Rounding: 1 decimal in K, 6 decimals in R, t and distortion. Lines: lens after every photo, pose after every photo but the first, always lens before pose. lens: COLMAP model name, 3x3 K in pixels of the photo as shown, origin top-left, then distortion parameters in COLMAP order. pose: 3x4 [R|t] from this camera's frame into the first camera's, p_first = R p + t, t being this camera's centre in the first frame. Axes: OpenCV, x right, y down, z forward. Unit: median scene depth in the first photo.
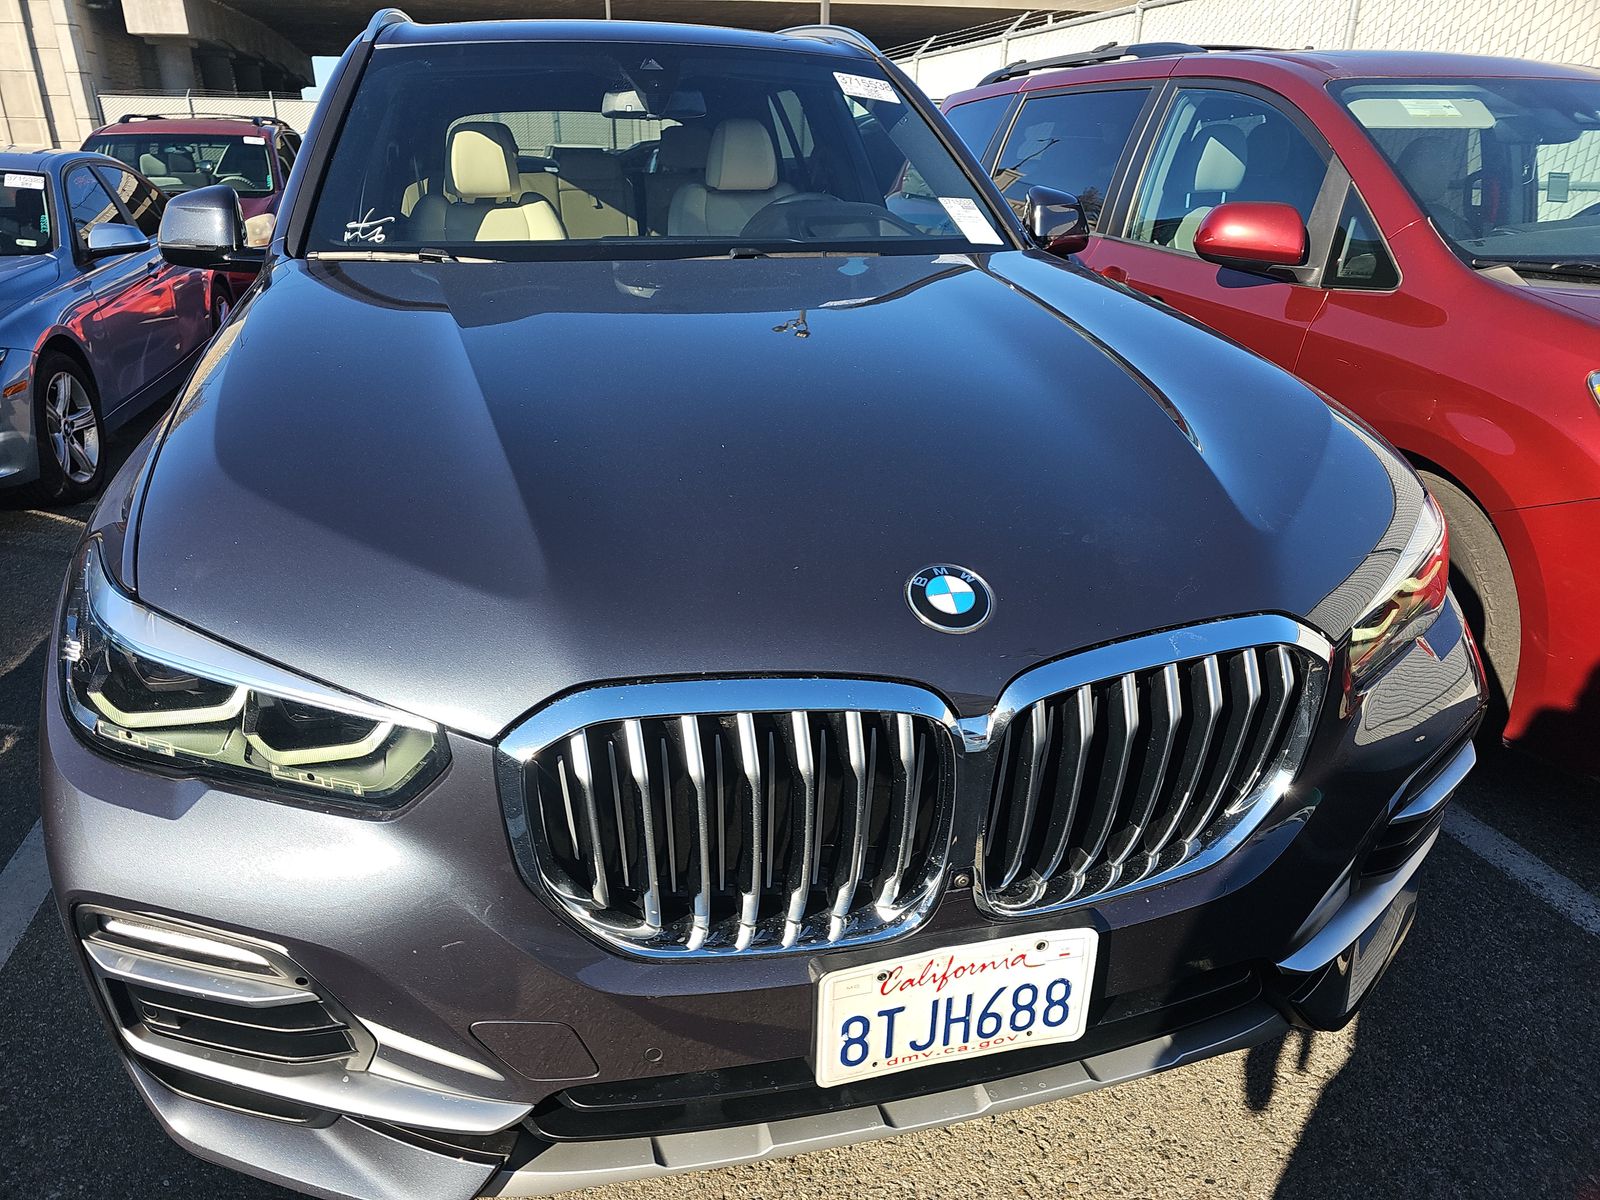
lens RADIAL K [[1110.7, 0, 800.0], [0, 1110.7, 600.0], [0, 0, 1]] dist [0.004744, -0.003501]
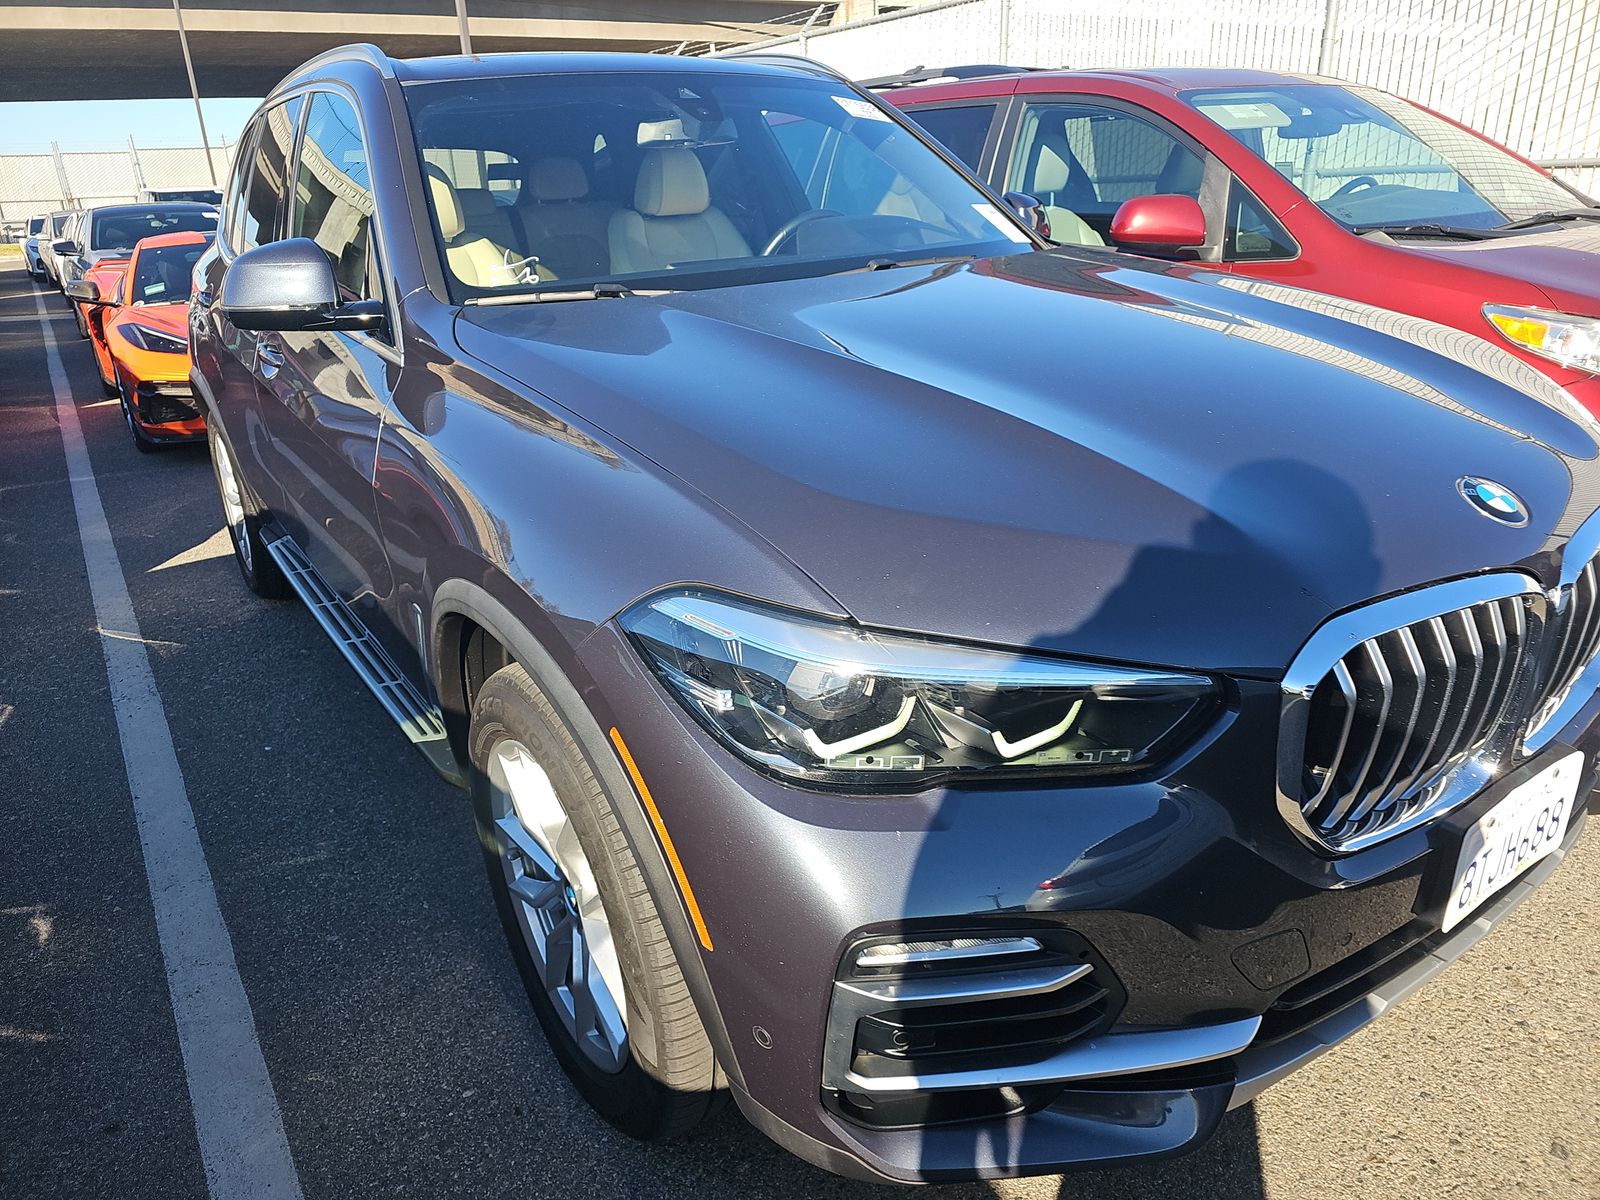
lens RADIAL K [[1079.0, 0, 800.0], [0, 1079.0, 600.0], [0, 0, 1]] dist [0.003380, 0.000217]
pose [[0.936688, -0.172361, 0.304806, -0.373050], [0.175615, 0.984313, 0.016931, -0.020260], [-0.302943, 0.037670, 0.952264, 0.037623]]
